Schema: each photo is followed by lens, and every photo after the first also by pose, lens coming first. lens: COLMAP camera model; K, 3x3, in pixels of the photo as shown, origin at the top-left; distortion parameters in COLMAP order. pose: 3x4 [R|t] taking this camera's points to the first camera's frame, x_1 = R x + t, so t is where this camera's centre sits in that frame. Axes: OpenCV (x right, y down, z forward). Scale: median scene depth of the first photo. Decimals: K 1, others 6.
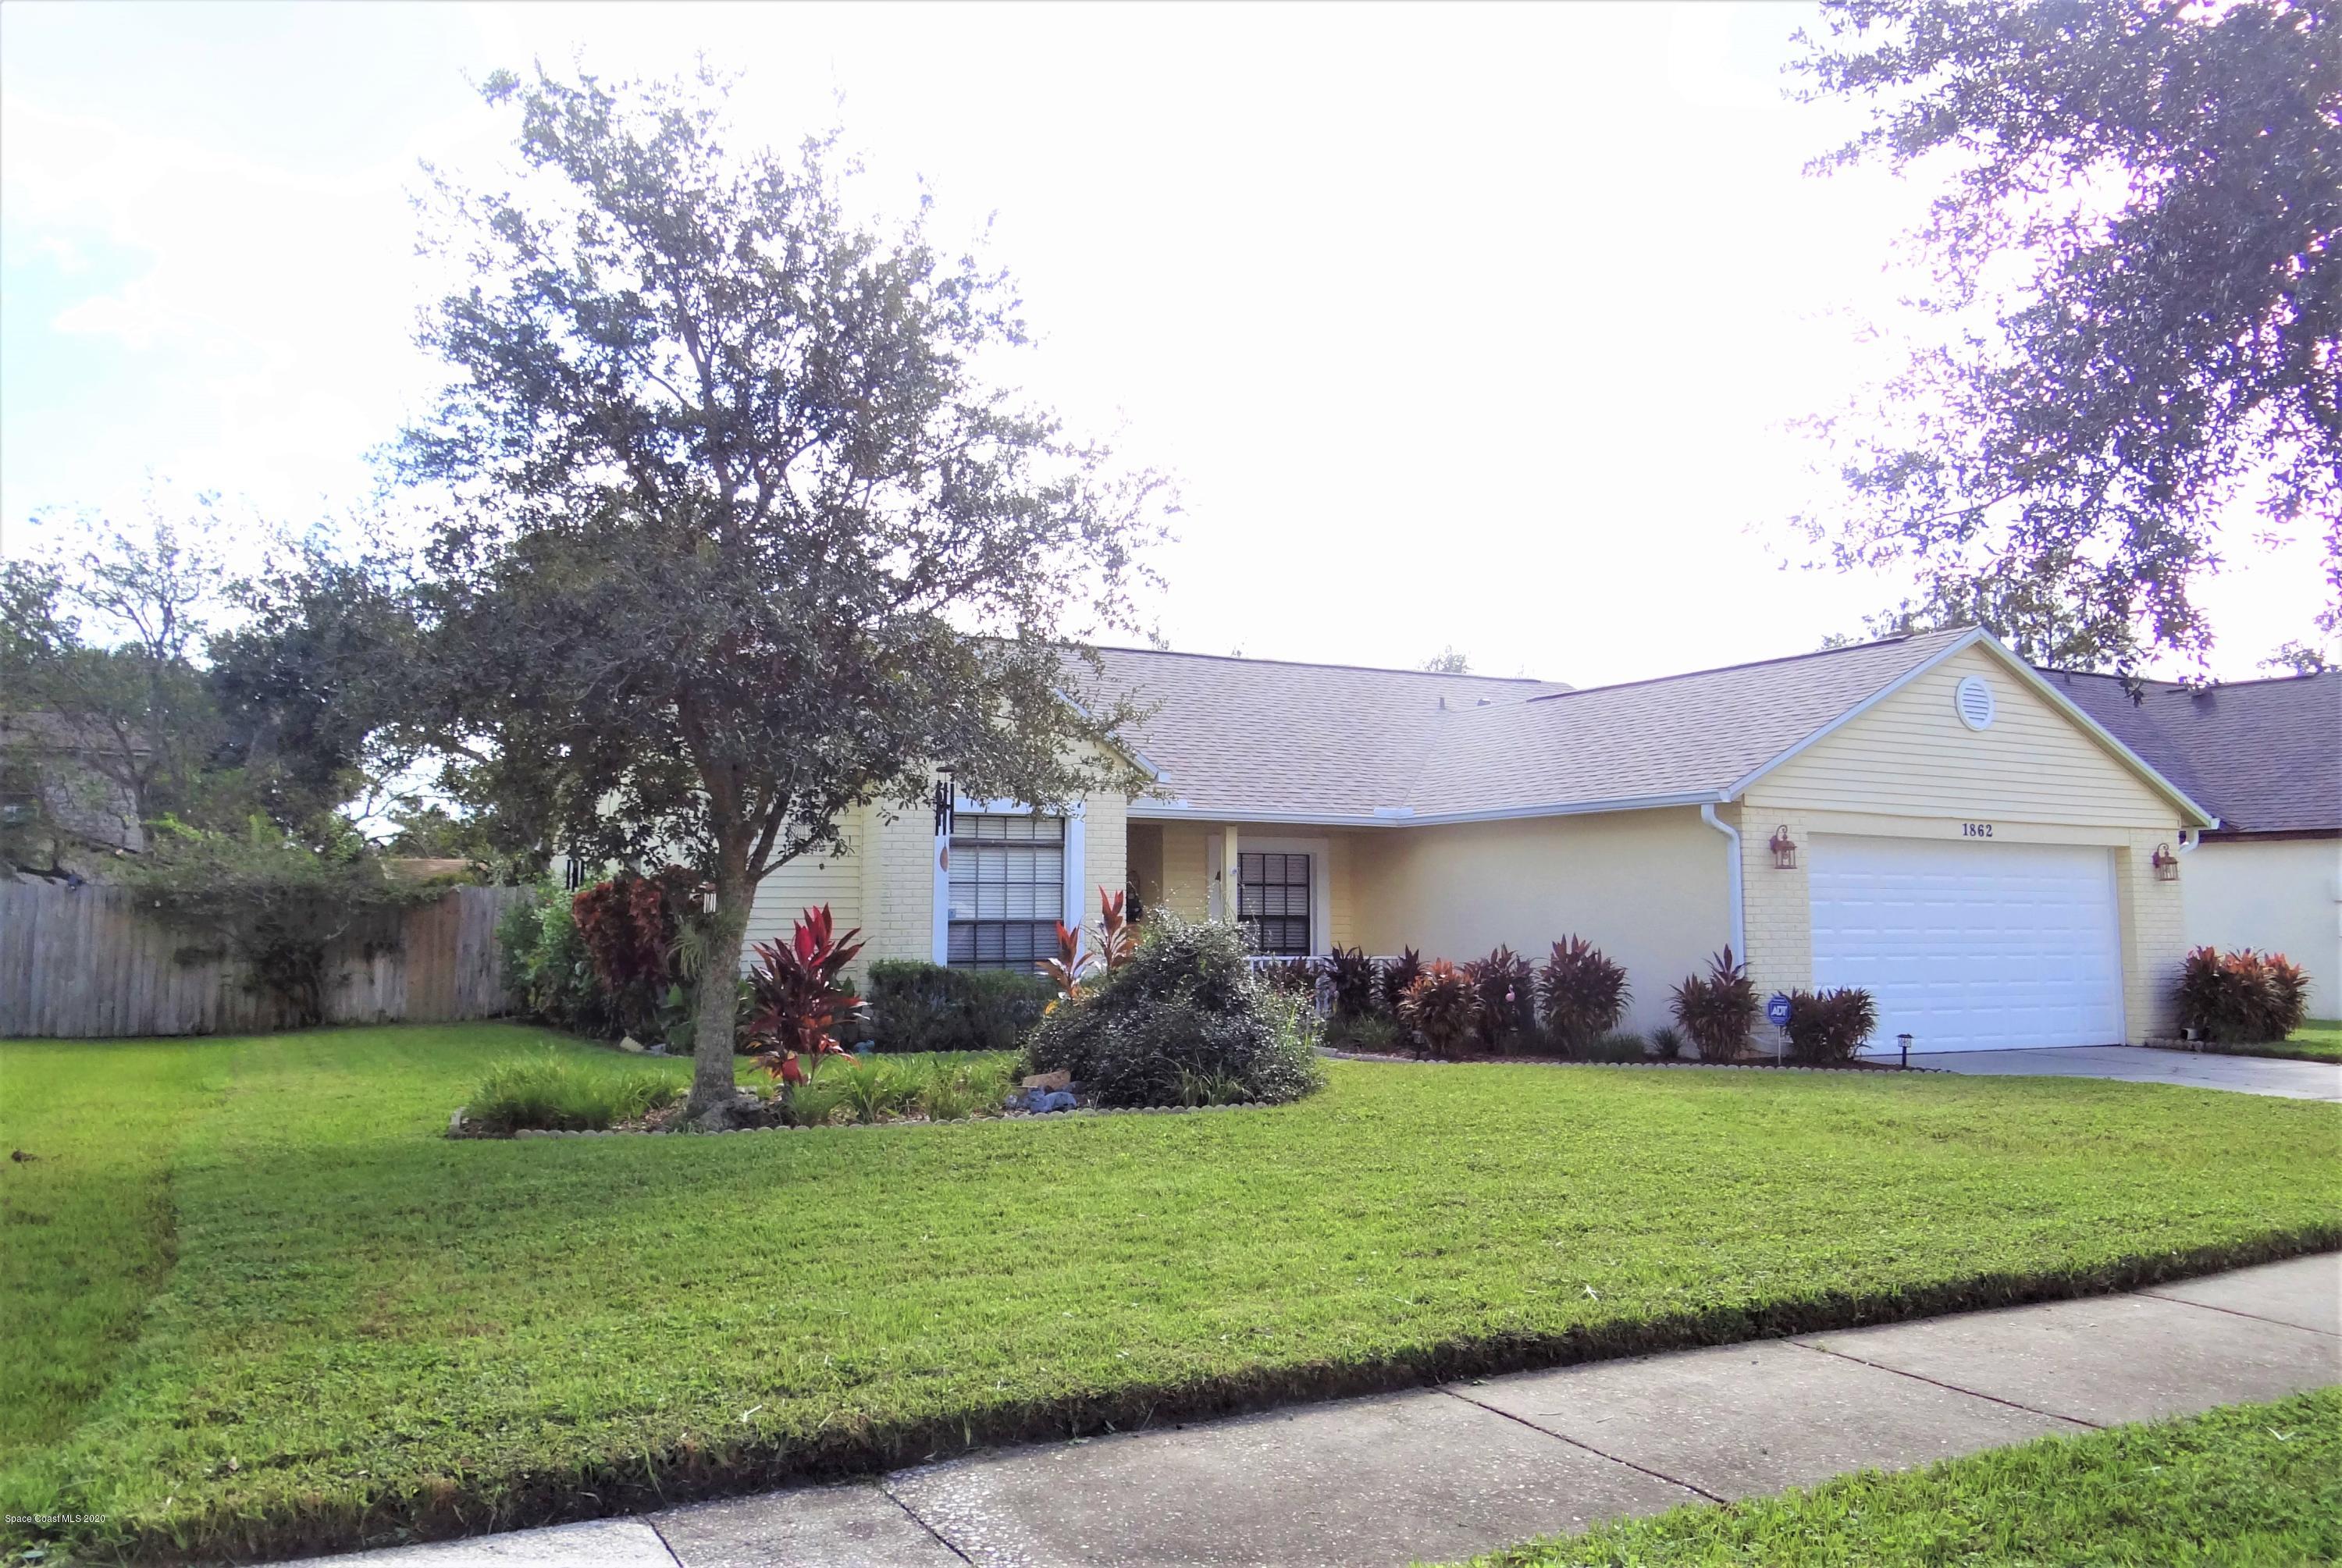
lens RADIAL K [[1824.9, 0, 1178.0], [0, 1824.9, 678.5], [0, 0, 1]] dist [0.008421, -0.001498]
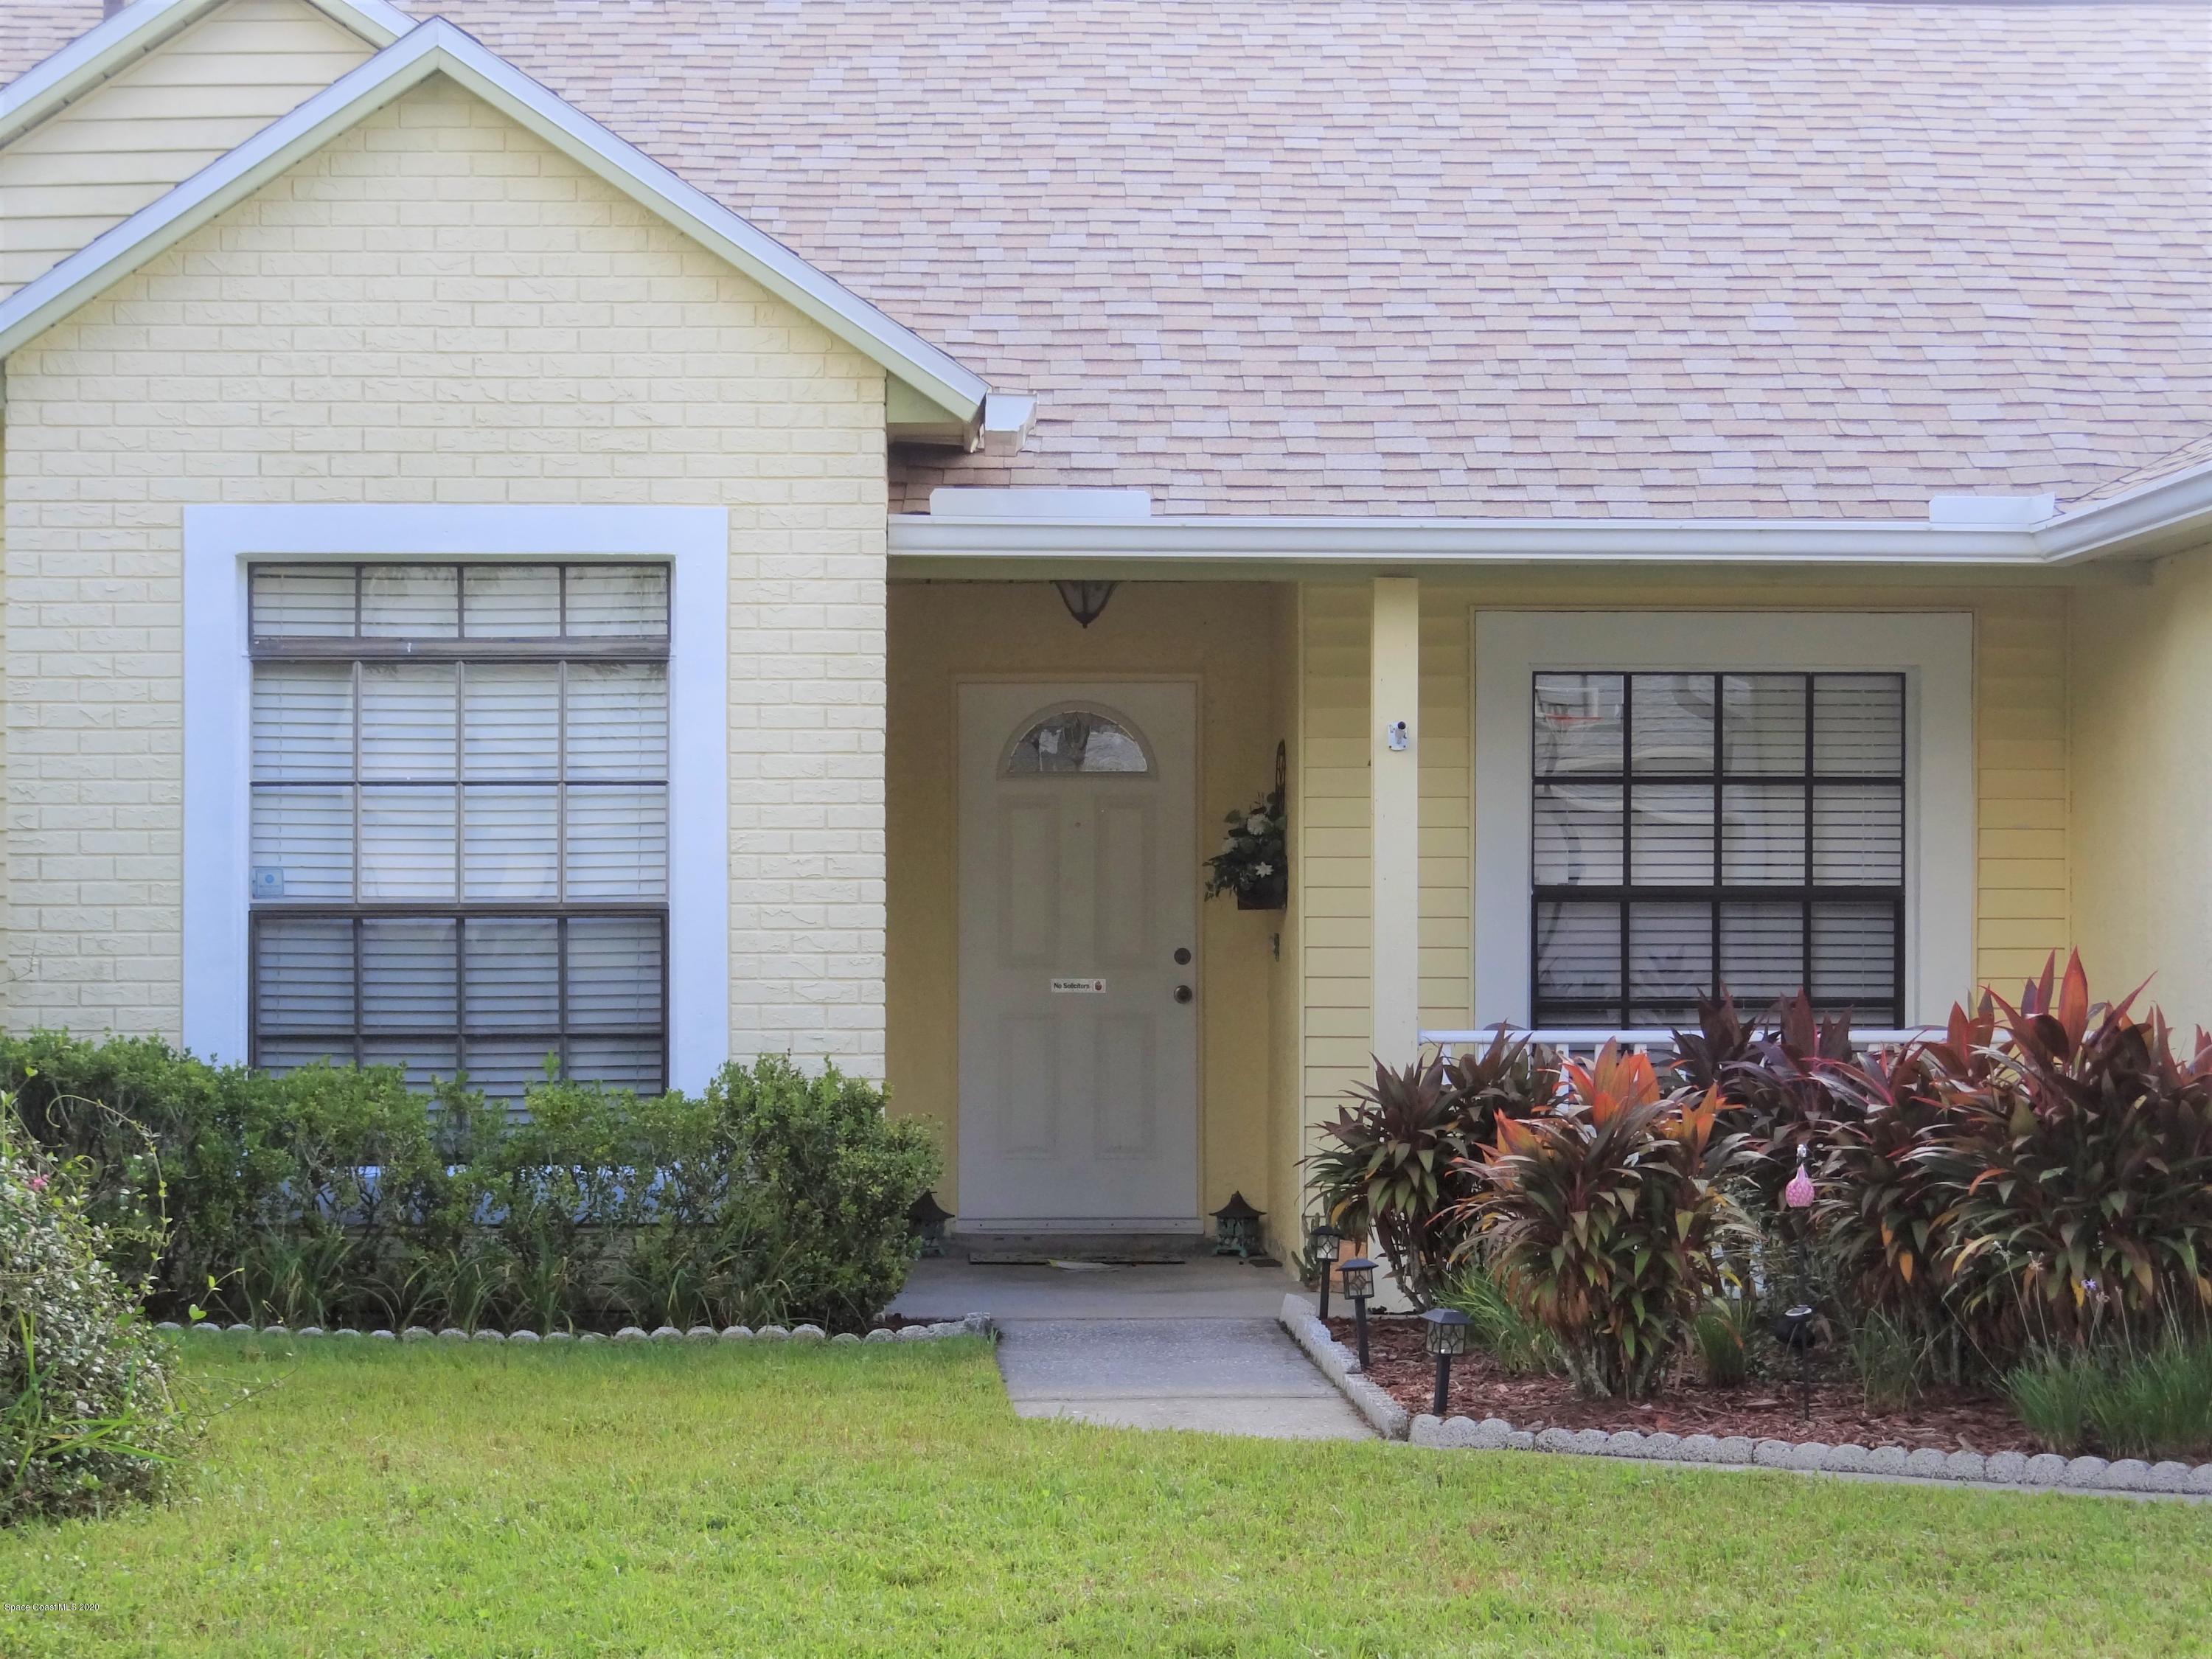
lens RADIAL K [[5269.9, 0, 1106.0], [0, 5269.9, 829.5], [0, 0, 1]] dist [0.051993, 0.161955]
pose [[0.899481, -0.008118, -0.436884, 0.382930], [0.059077, 0.992907, 0.103182, 0.035902], [0.432947, -0.118620, 0.893580, 0.264316]]
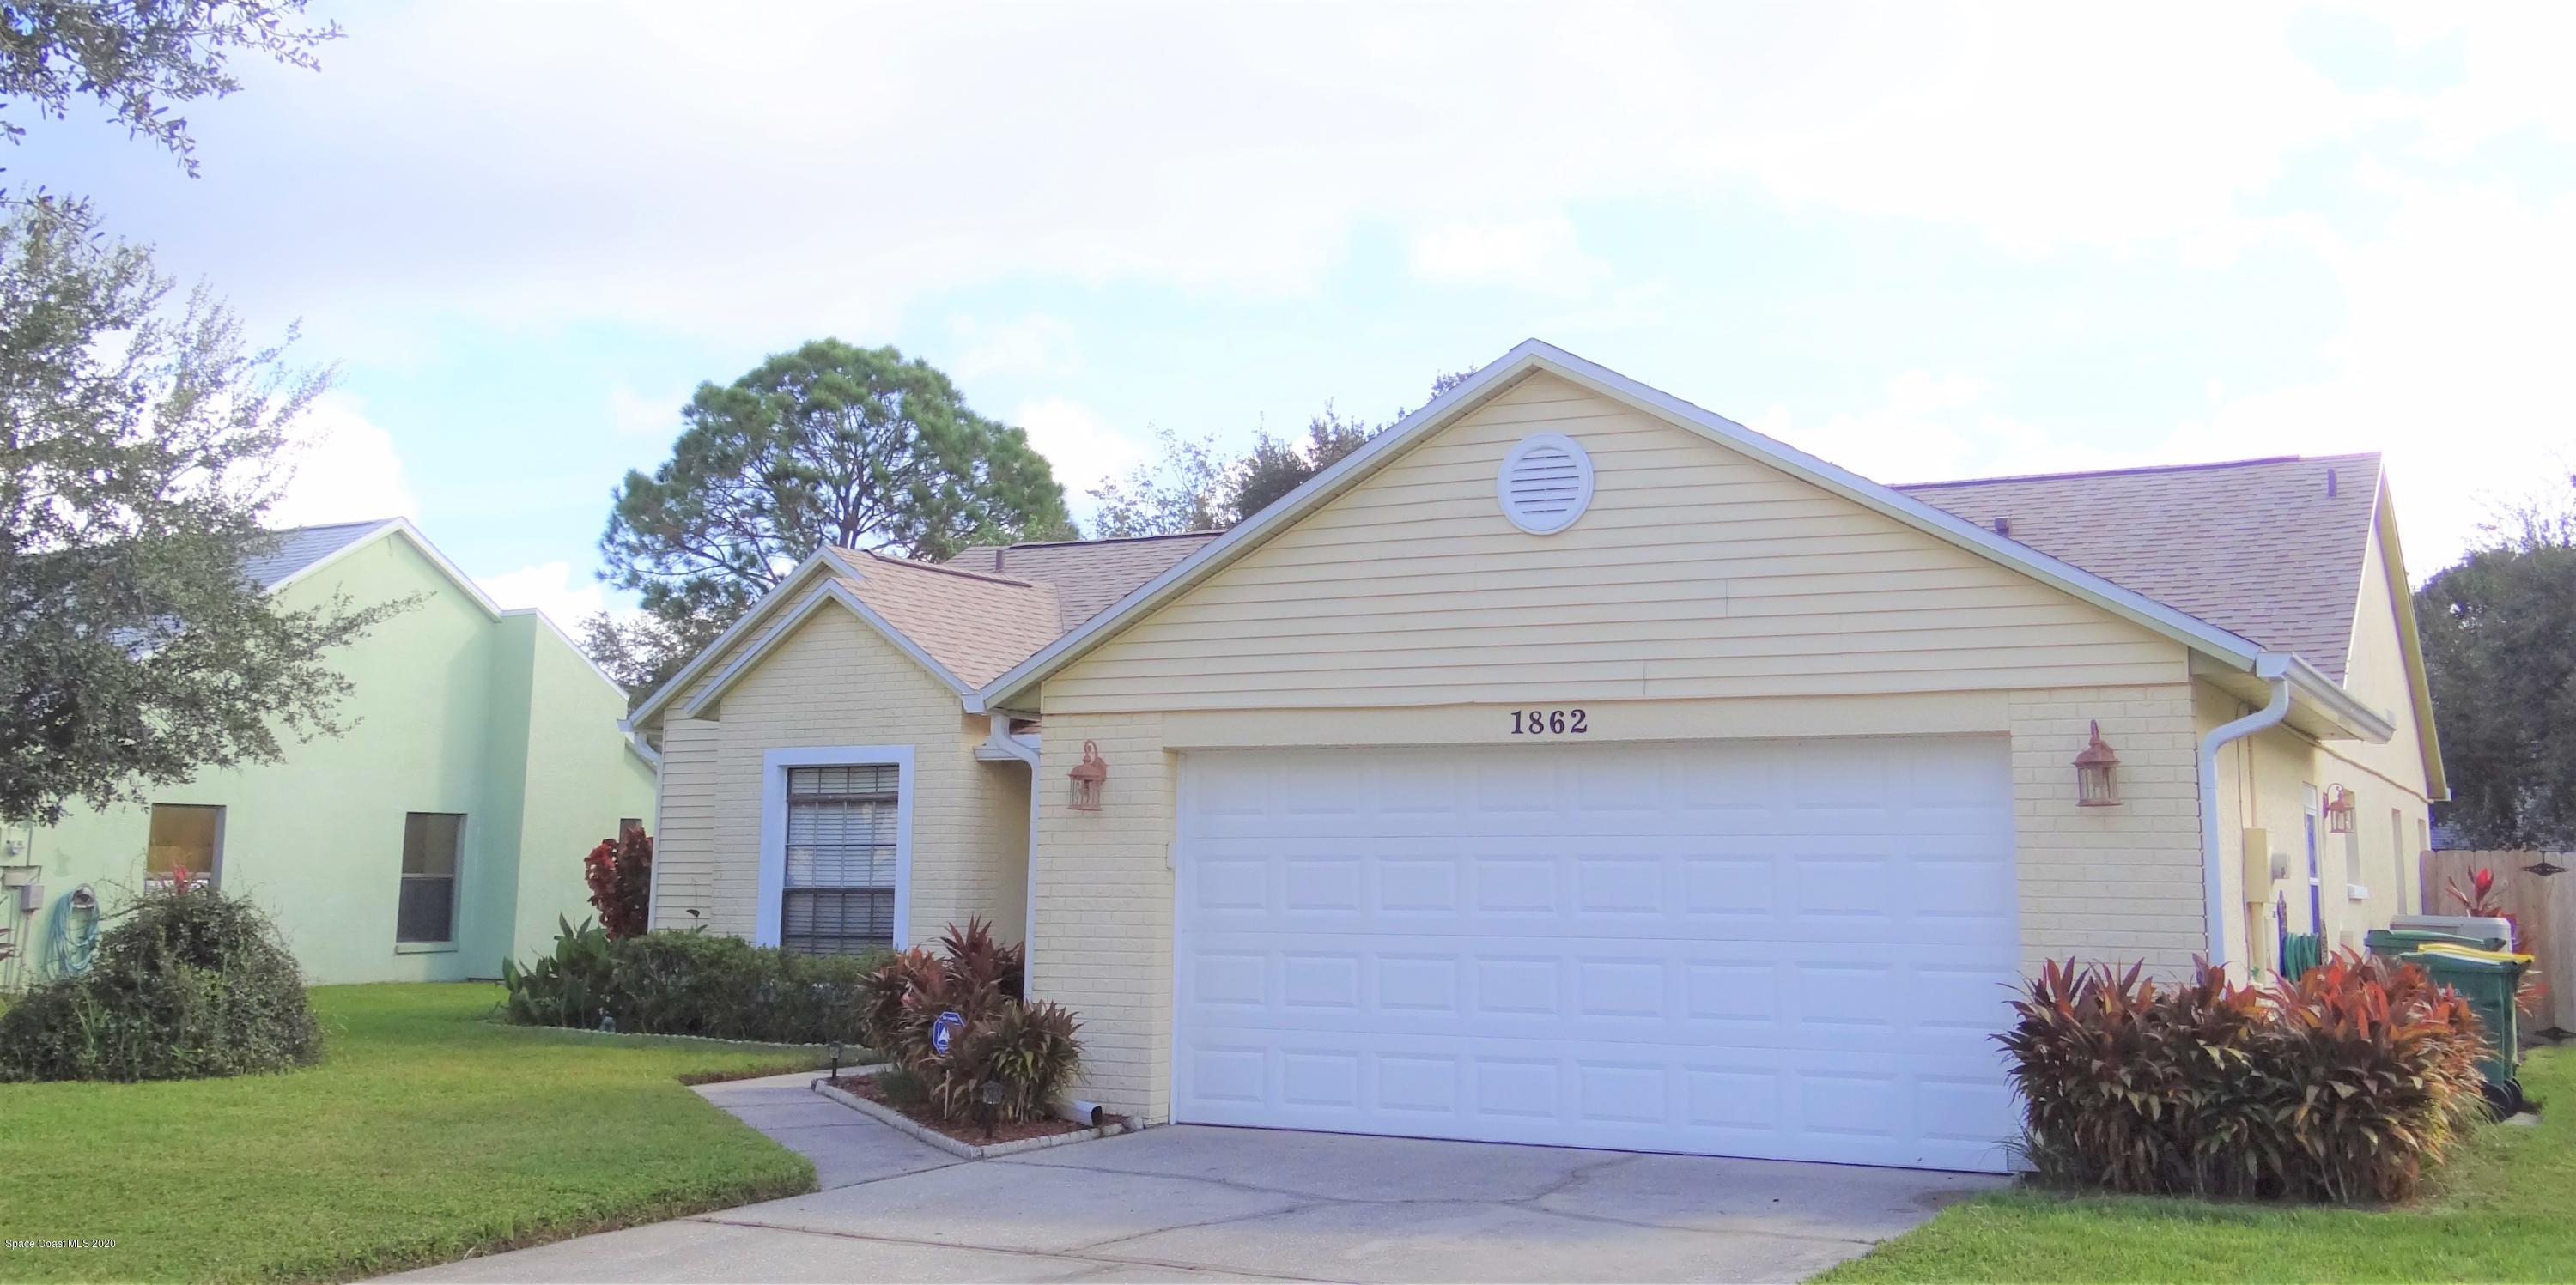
lens RADIAL K [[2374.9, 0, 1345.9], [0, 2374.9, 413.6], [0, 0, 1]] dist [-0.001902, -0.000132]
pose [[0.562887, -0.158915, -0.811113, 0.974288], [0.108857, 0.987048, -0.117841, 0.069187], [0.819334, -0.021964, 0.572895, 0.559292]]
